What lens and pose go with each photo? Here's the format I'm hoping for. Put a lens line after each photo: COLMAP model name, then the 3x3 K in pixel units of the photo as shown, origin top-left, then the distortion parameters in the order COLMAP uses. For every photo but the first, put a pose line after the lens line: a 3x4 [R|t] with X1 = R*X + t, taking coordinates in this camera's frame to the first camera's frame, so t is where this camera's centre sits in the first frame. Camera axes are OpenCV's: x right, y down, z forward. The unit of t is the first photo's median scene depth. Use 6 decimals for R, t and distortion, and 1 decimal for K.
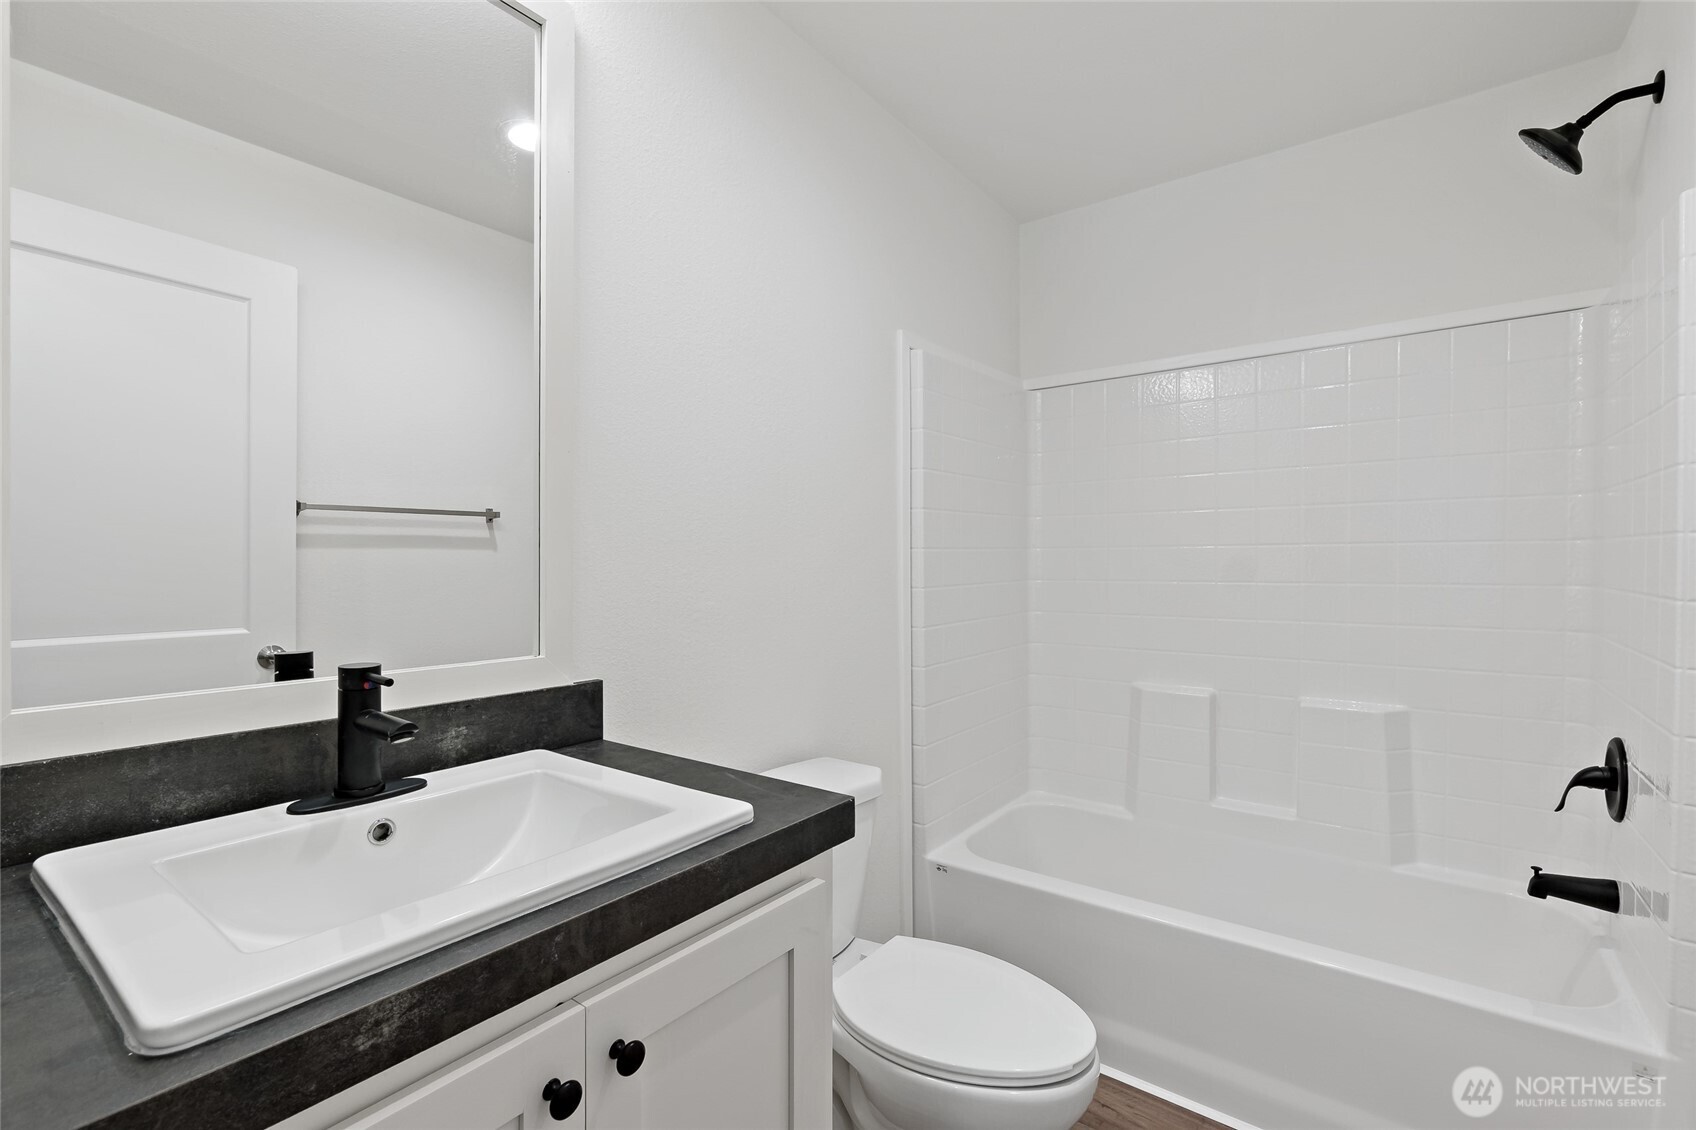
lens RADIAL K [[752.6, 0, 849.2], [0, 752.6, 558.4], [0, 0, 1]] dist [-0.000218, 0.001182]
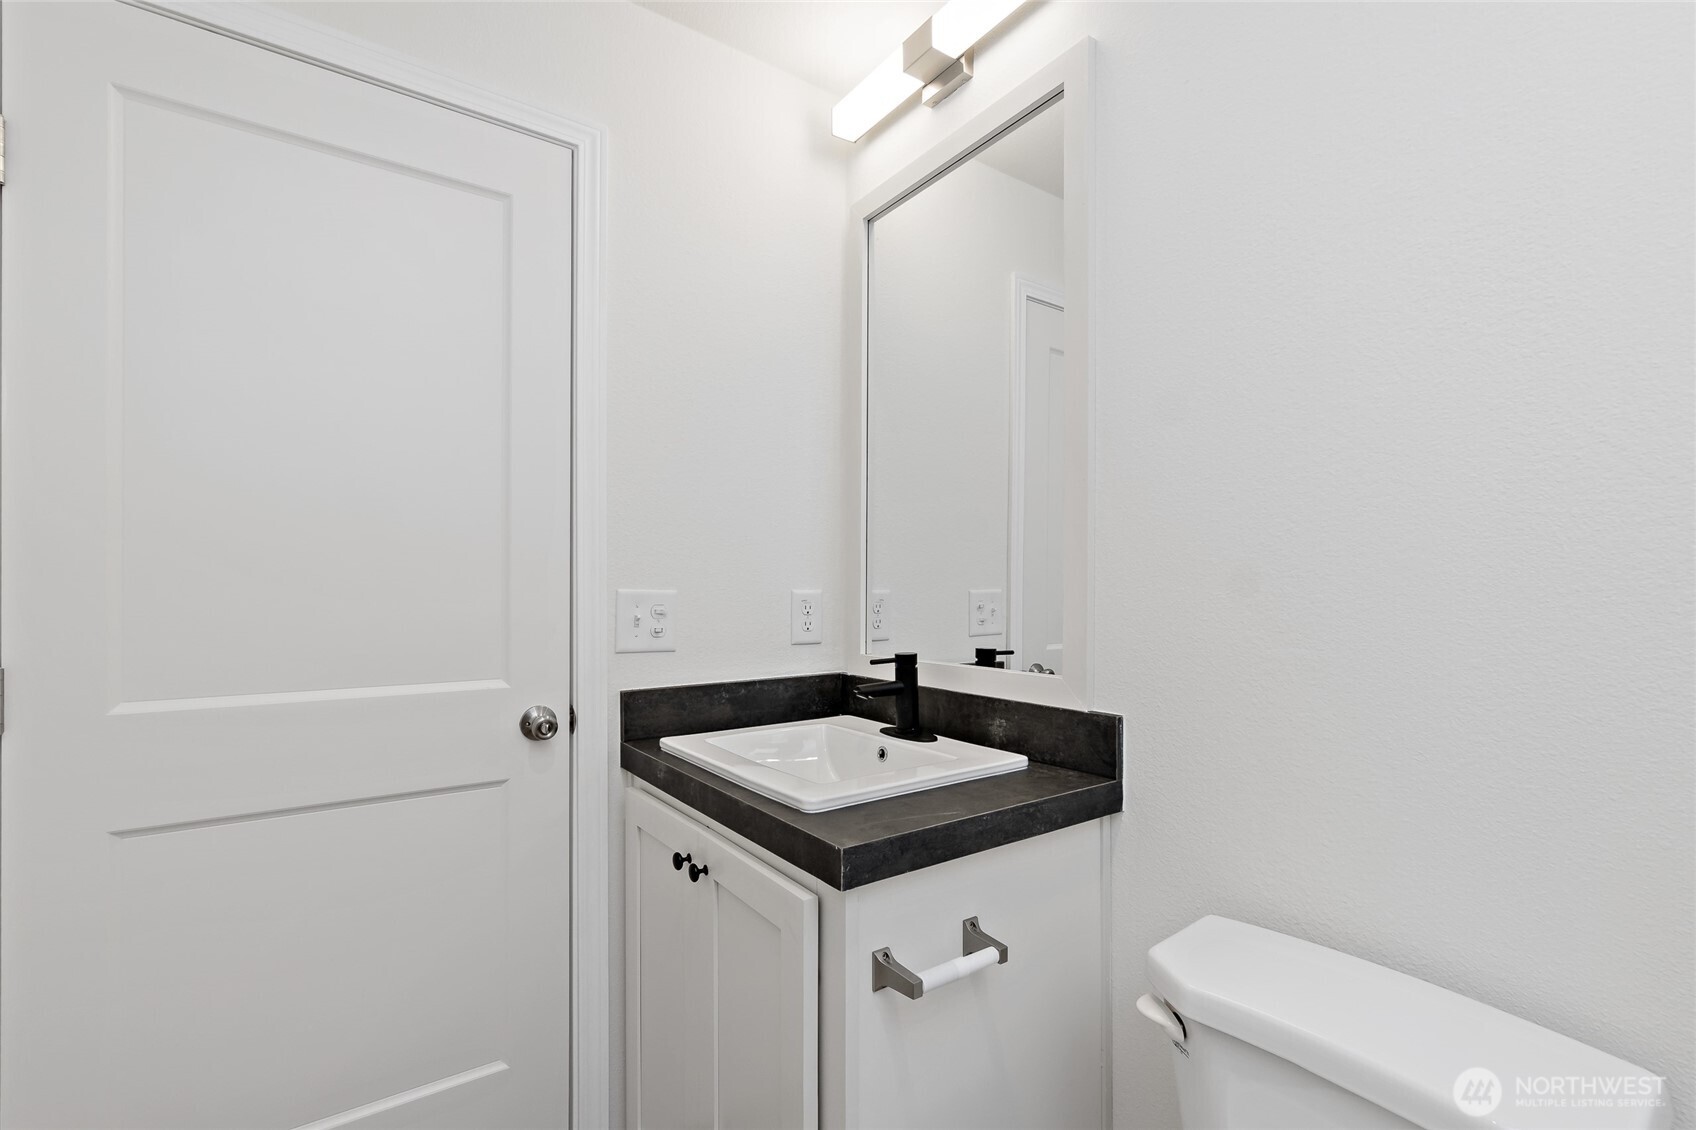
lens RADIAL K [[752.6, 0, 849.2], [0, 752.6, 558.4], [0, 0, 1]] dist [-0.000218, 0.001182]
pose [[-0.306070, -0.036341, -0.951315, 0.798829], [0.010089, 0.999091, -0.041412, 0.000738], [0.951956, -0.022273, -0.305425, 1.160586]]
